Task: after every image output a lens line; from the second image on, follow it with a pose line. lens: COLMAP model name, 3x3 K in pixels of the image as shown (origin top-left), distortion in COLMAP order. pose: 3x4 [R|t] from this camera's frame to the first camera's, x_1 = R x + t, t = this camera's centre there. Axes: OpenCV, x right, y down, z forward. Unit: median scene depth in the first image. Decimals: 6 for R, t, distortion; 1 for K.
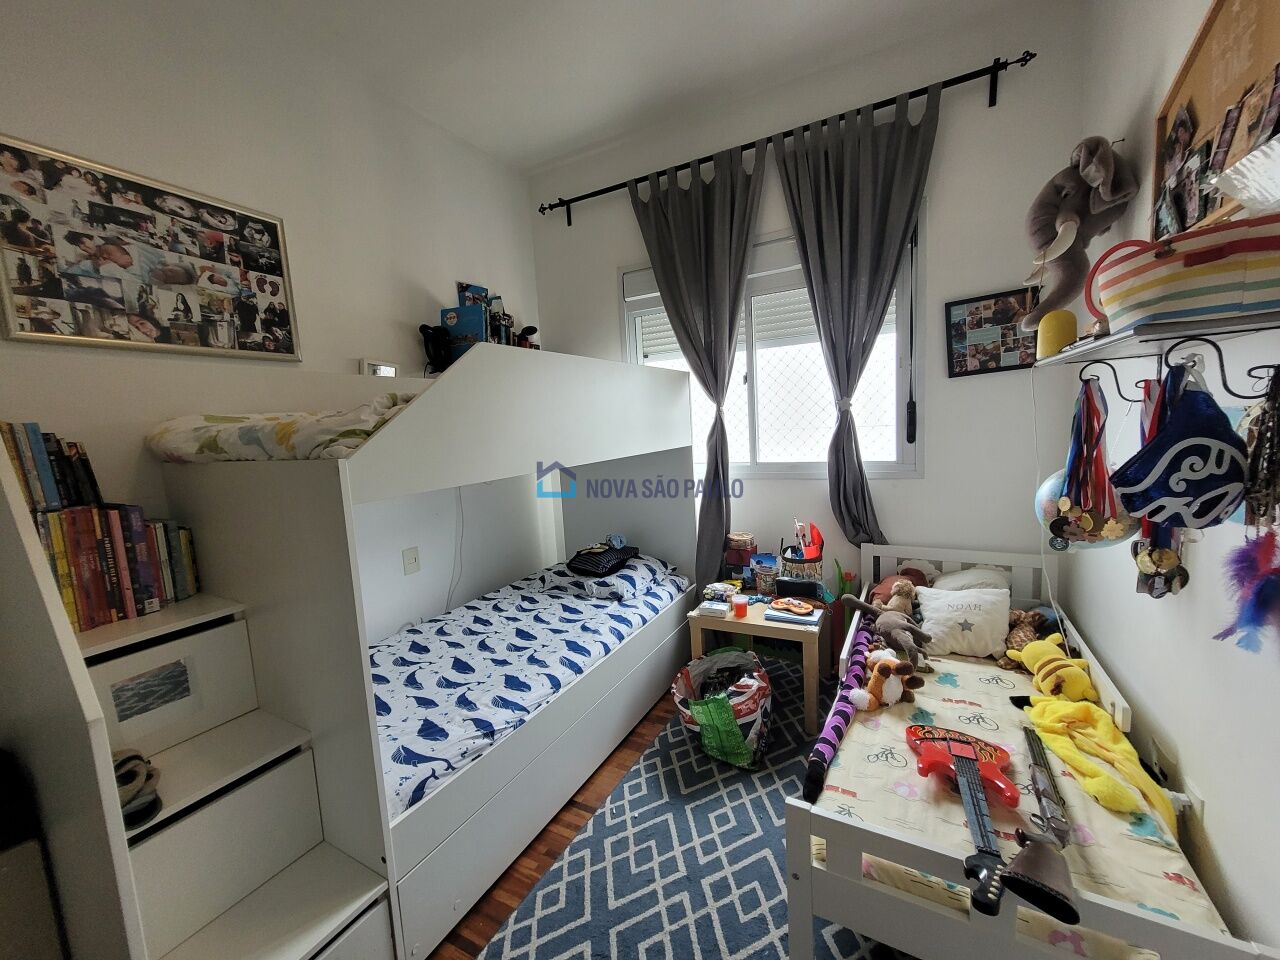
lens RADIAL K [[506.2, 0, 645.7], [0, 506.2, 473.8], [0, 0, 1]] dist [0.007662, -0.000256]
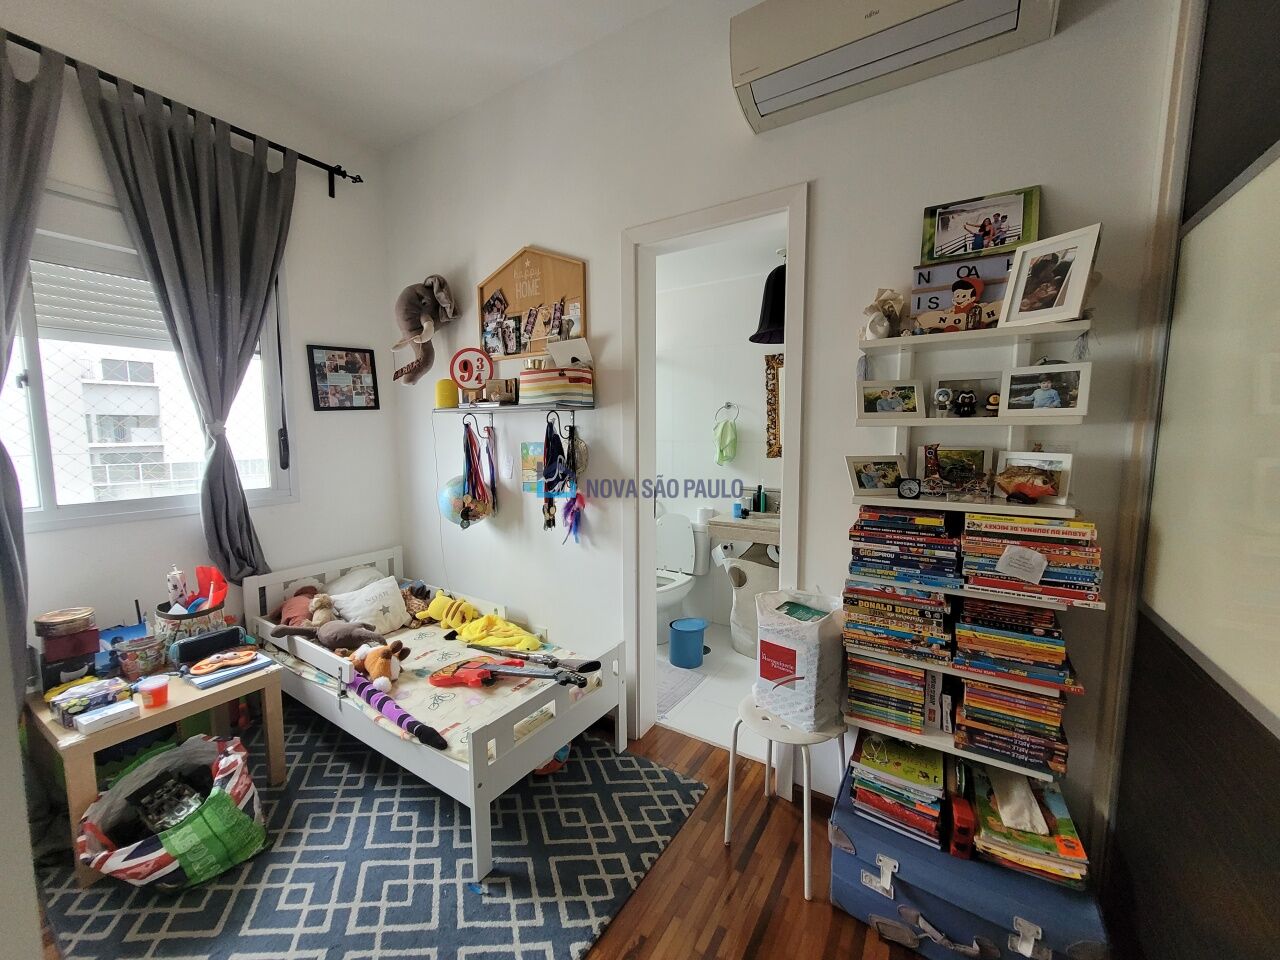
lens RADIAL K [[506.2, 0, 645.7], [0, 506.2, 473.8], [0, 0, 1]] dist [0.007662, -0.000256]
pose [[0.074844, -0.031465, 0.996699, -0.507711], [0.100639, 0.994637, 0.023843, -0.001890], [-0.992104, 0.098522, 0.077609, 0.203624]]
